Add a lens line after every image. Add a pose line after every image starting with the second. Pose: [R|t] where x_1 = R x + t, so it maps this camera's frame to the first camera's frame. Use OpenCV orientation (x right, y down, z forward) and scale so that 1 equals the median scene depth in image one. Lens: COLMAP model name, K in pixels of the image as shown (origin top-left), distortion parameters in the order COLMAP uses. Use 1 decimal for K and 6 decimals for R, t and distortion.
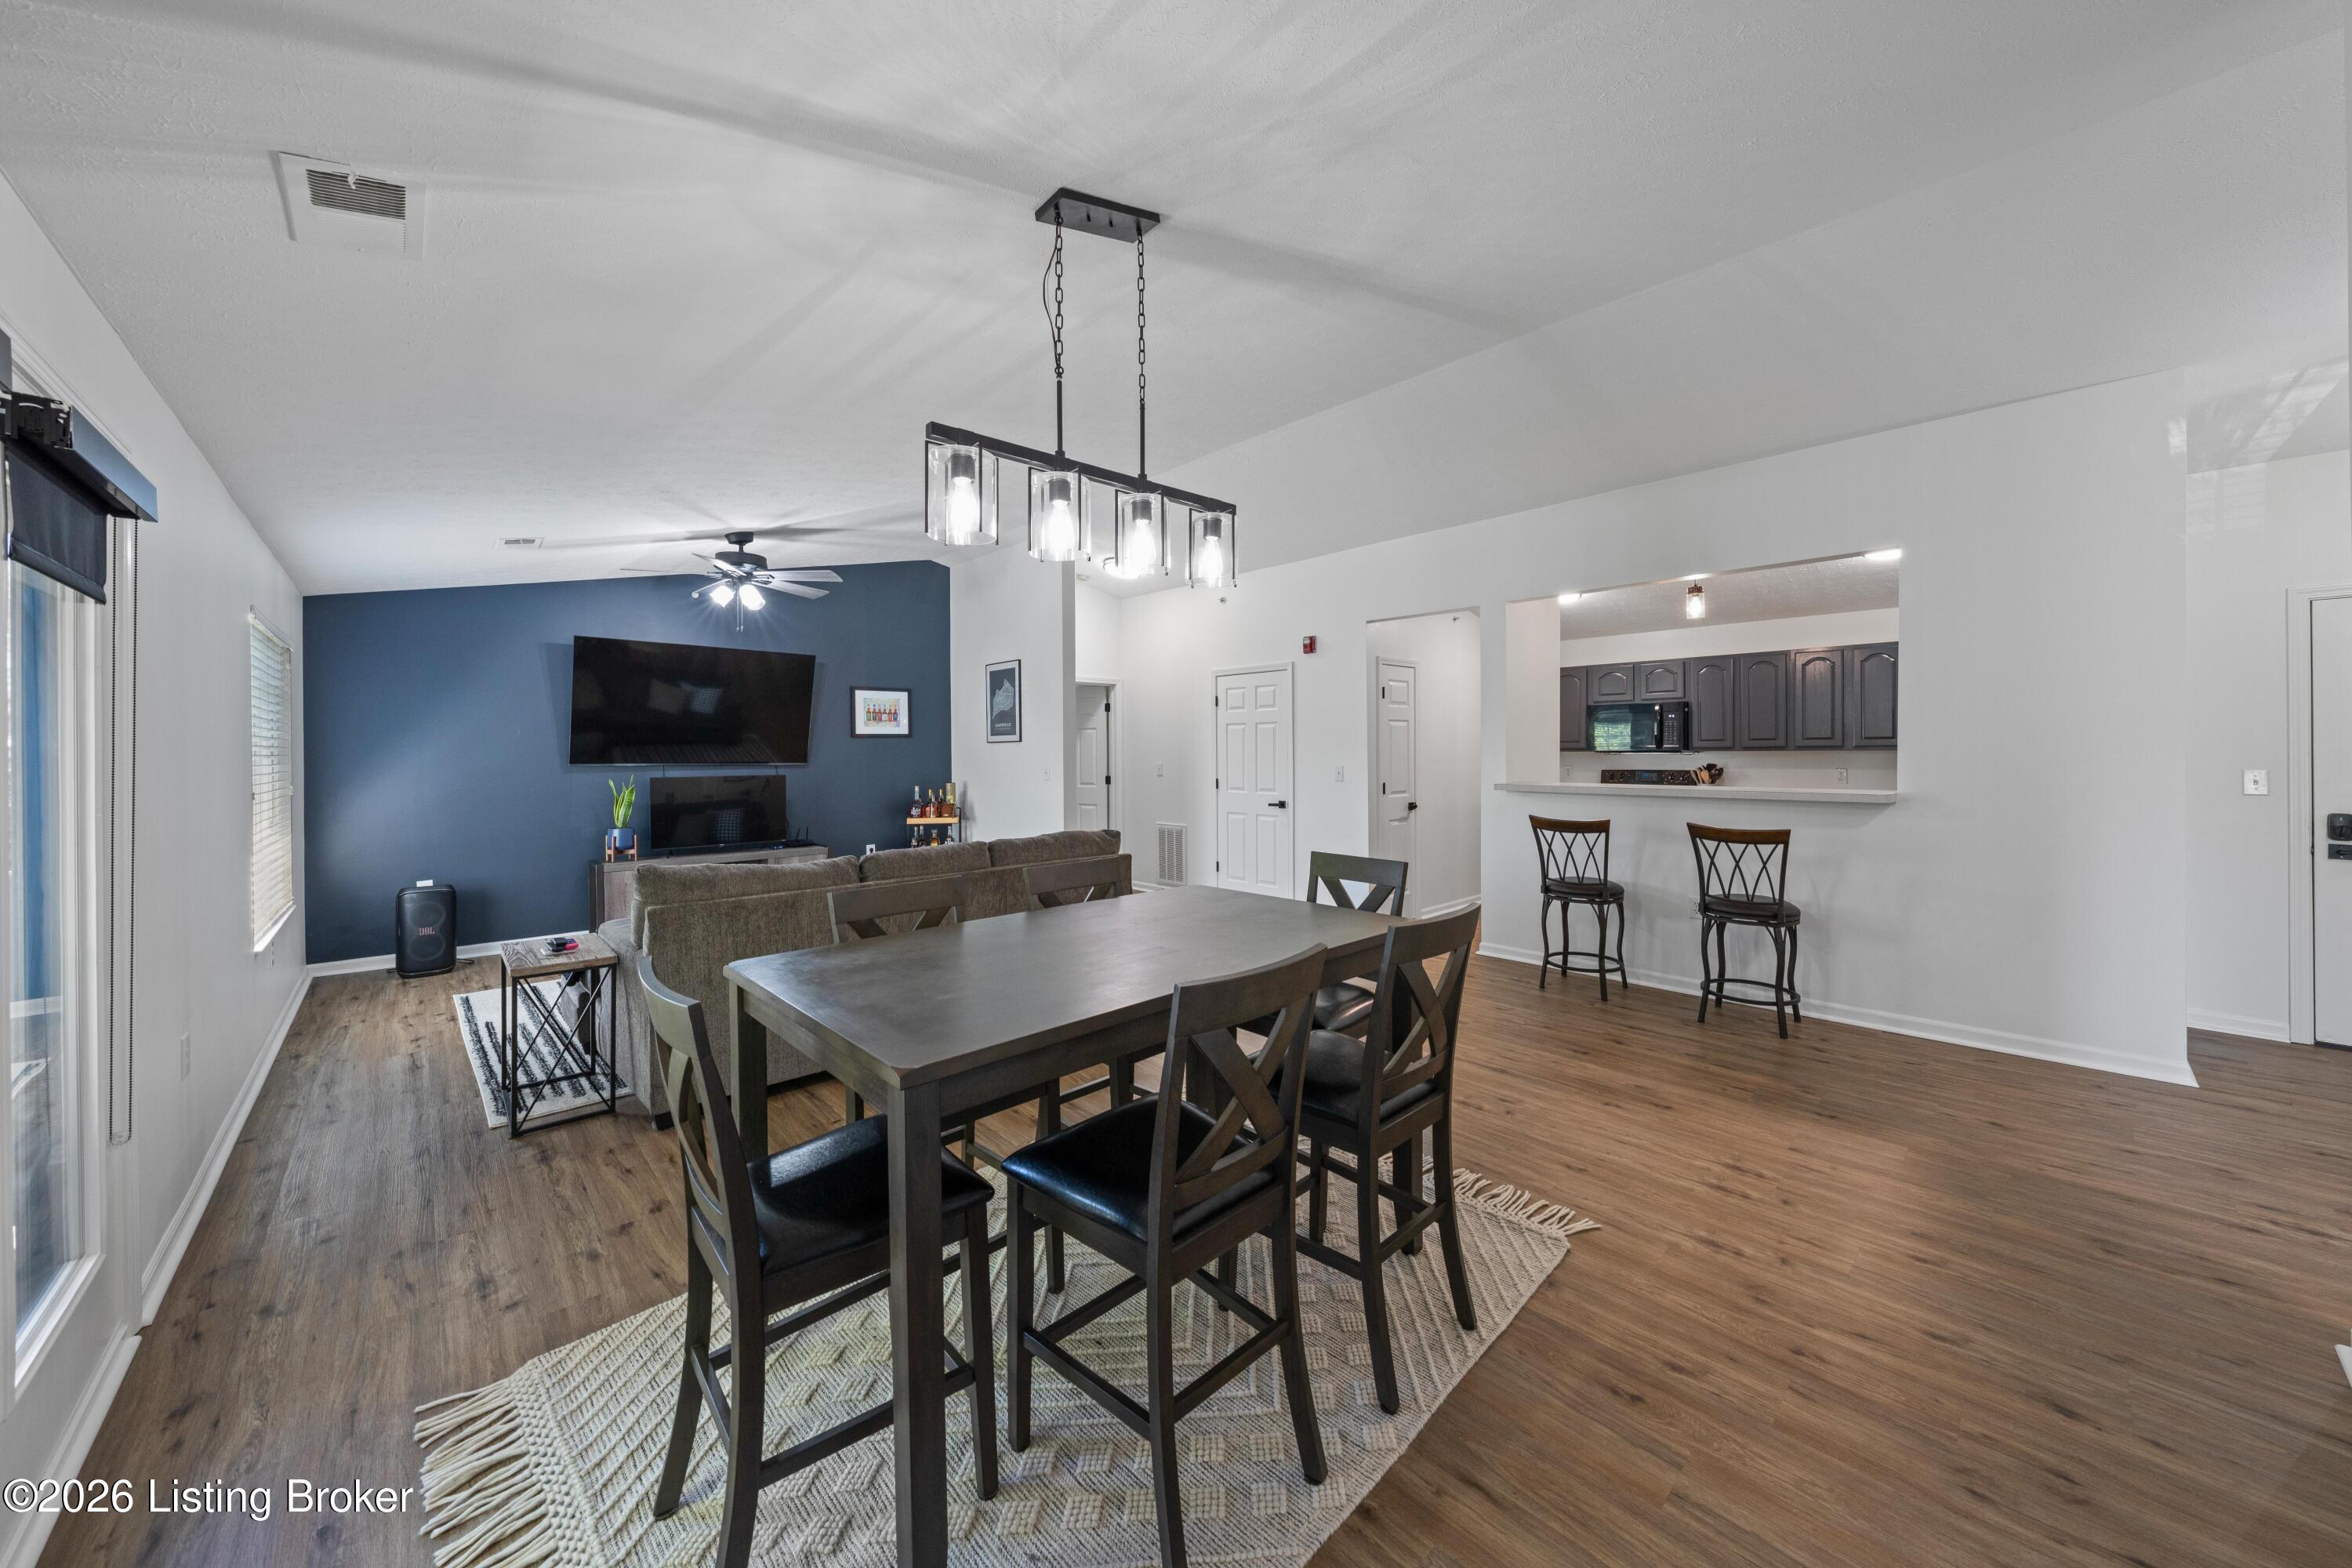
lens RADIAL K [[821.5, 0, 1182.7], [0, 821.5, 750.3], [0, 0, 1]] dist [-0.003110, -0.000202]
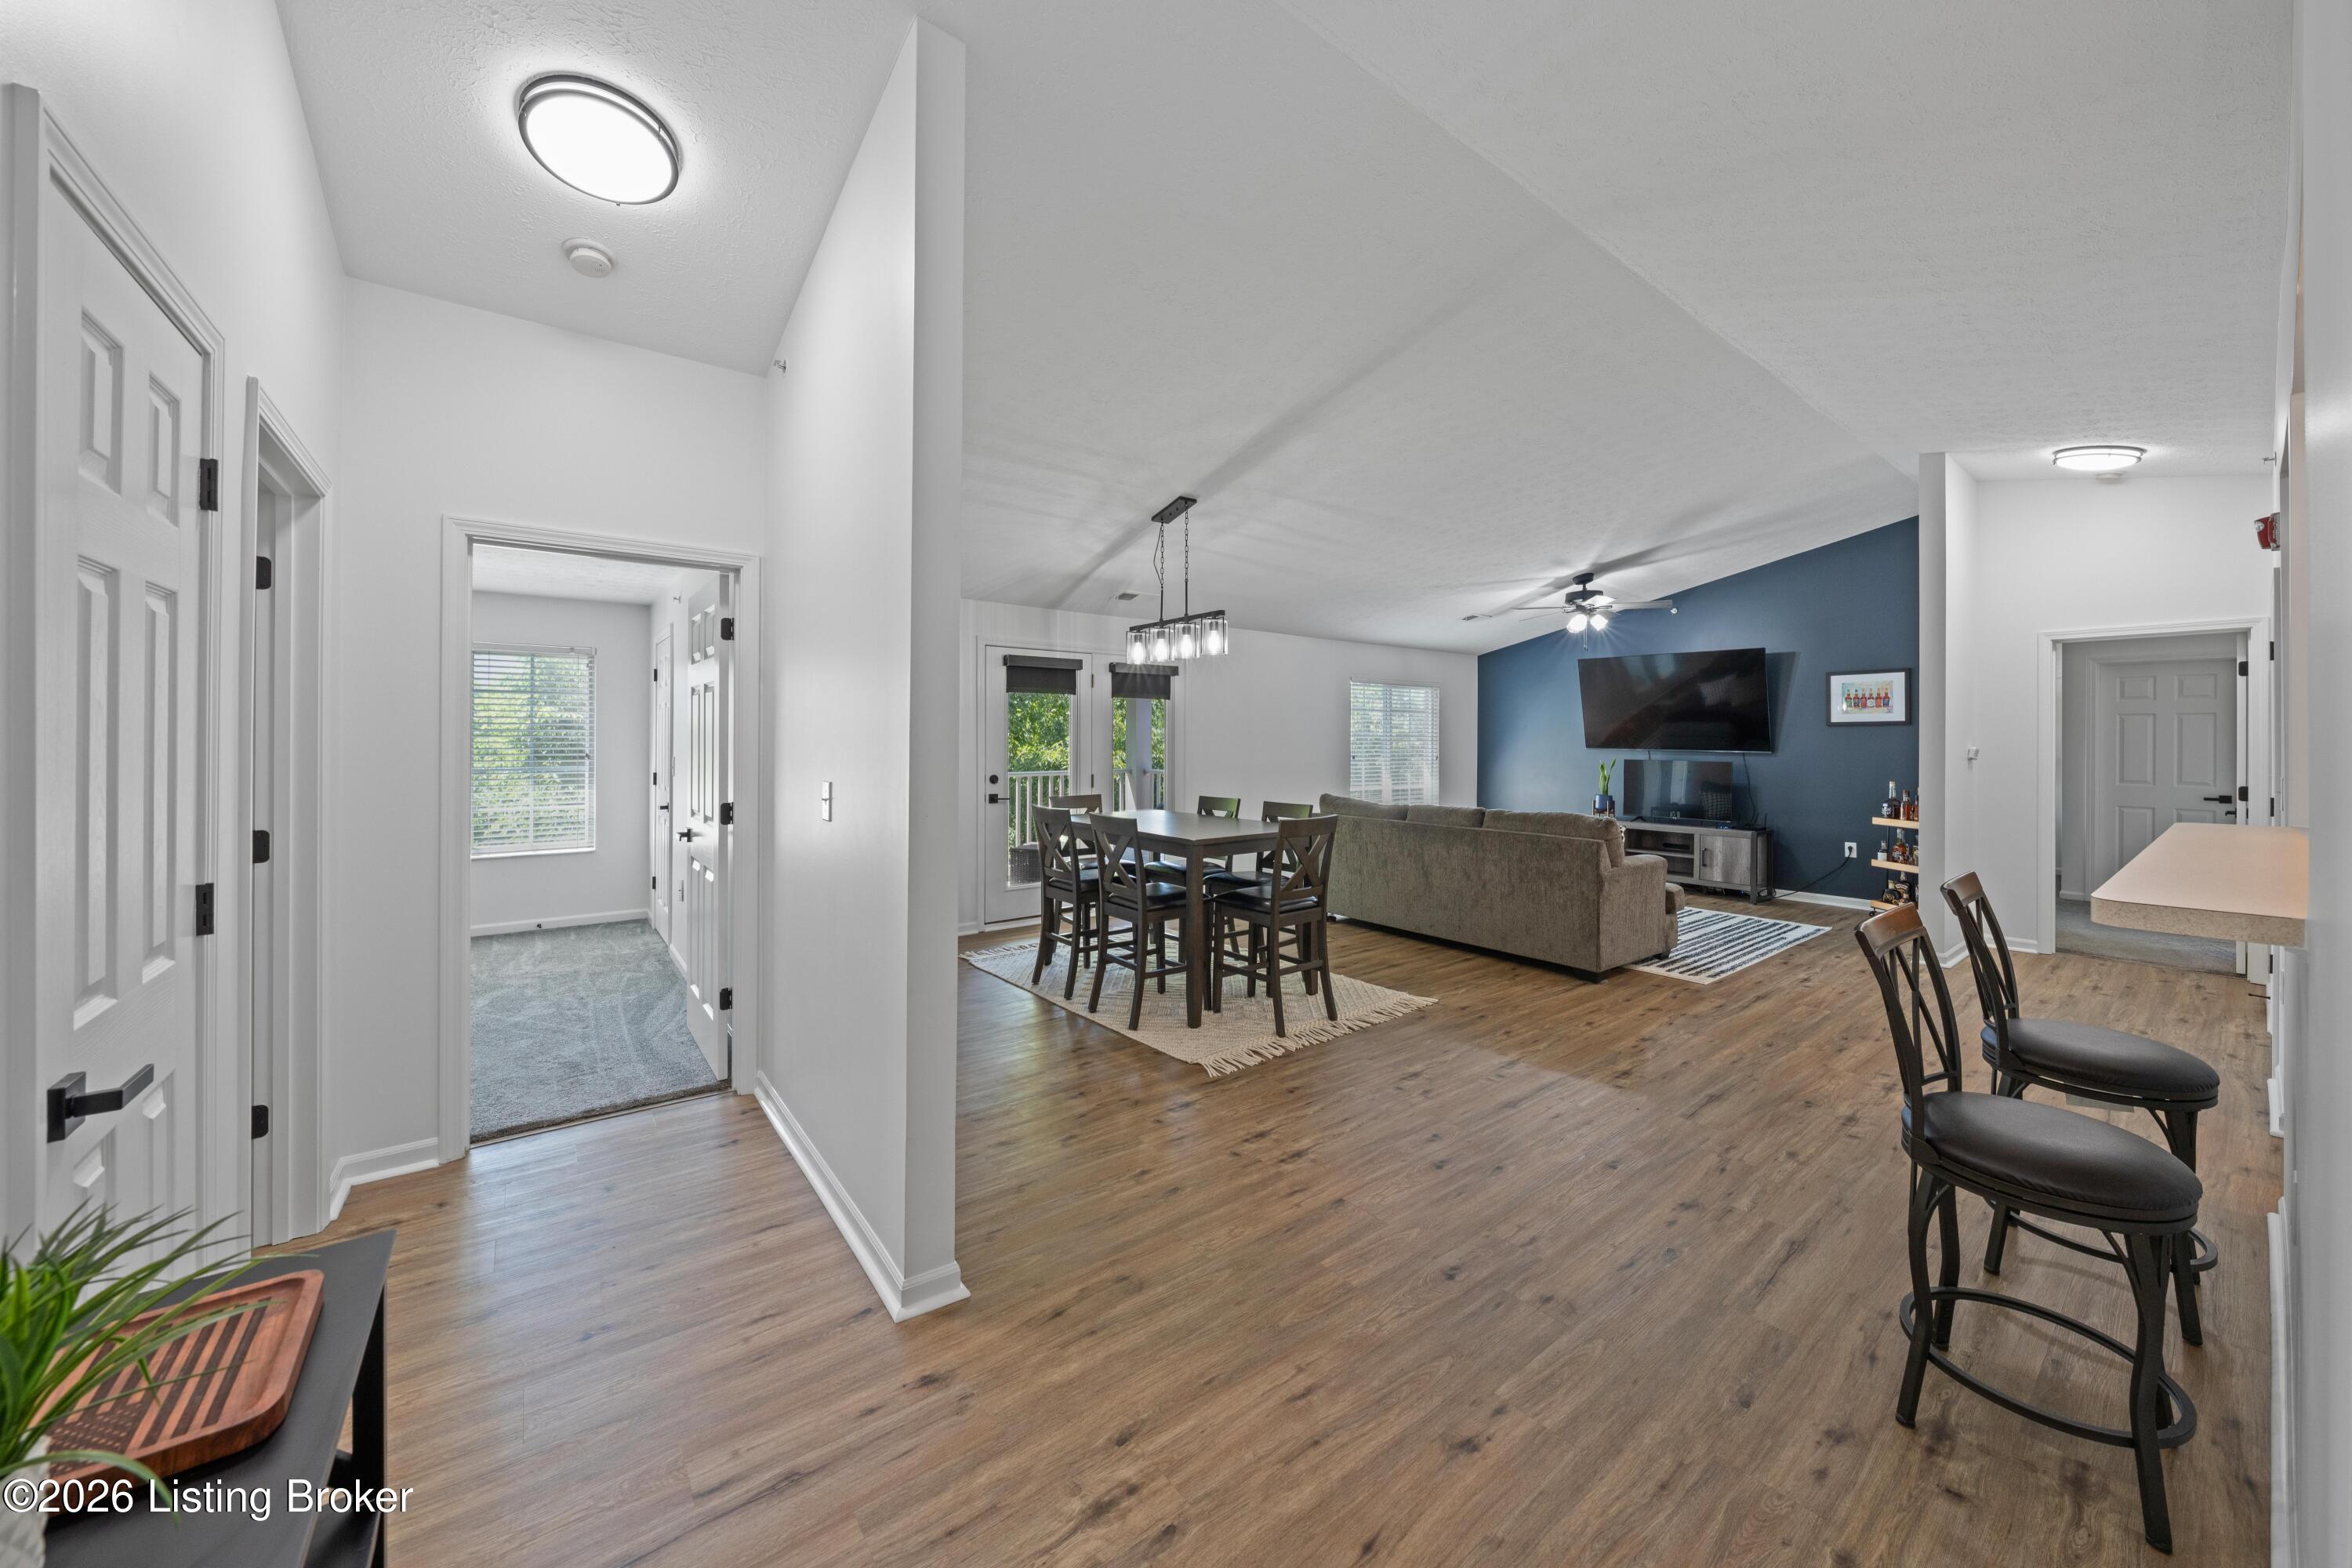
lens RADIAL K [[846.6, 0, 1187.7], [0, 846.6, 732.7], [0, 0, 1]] dist [-0.000295, -0.000056]
pose [[-0.089960, -0.001965, -0.995943, 1.640283], [-0.001889, 0.999997, -0.001802, -0.011812], [0.995944, 0.001719, -0.089963, 0.904701]]
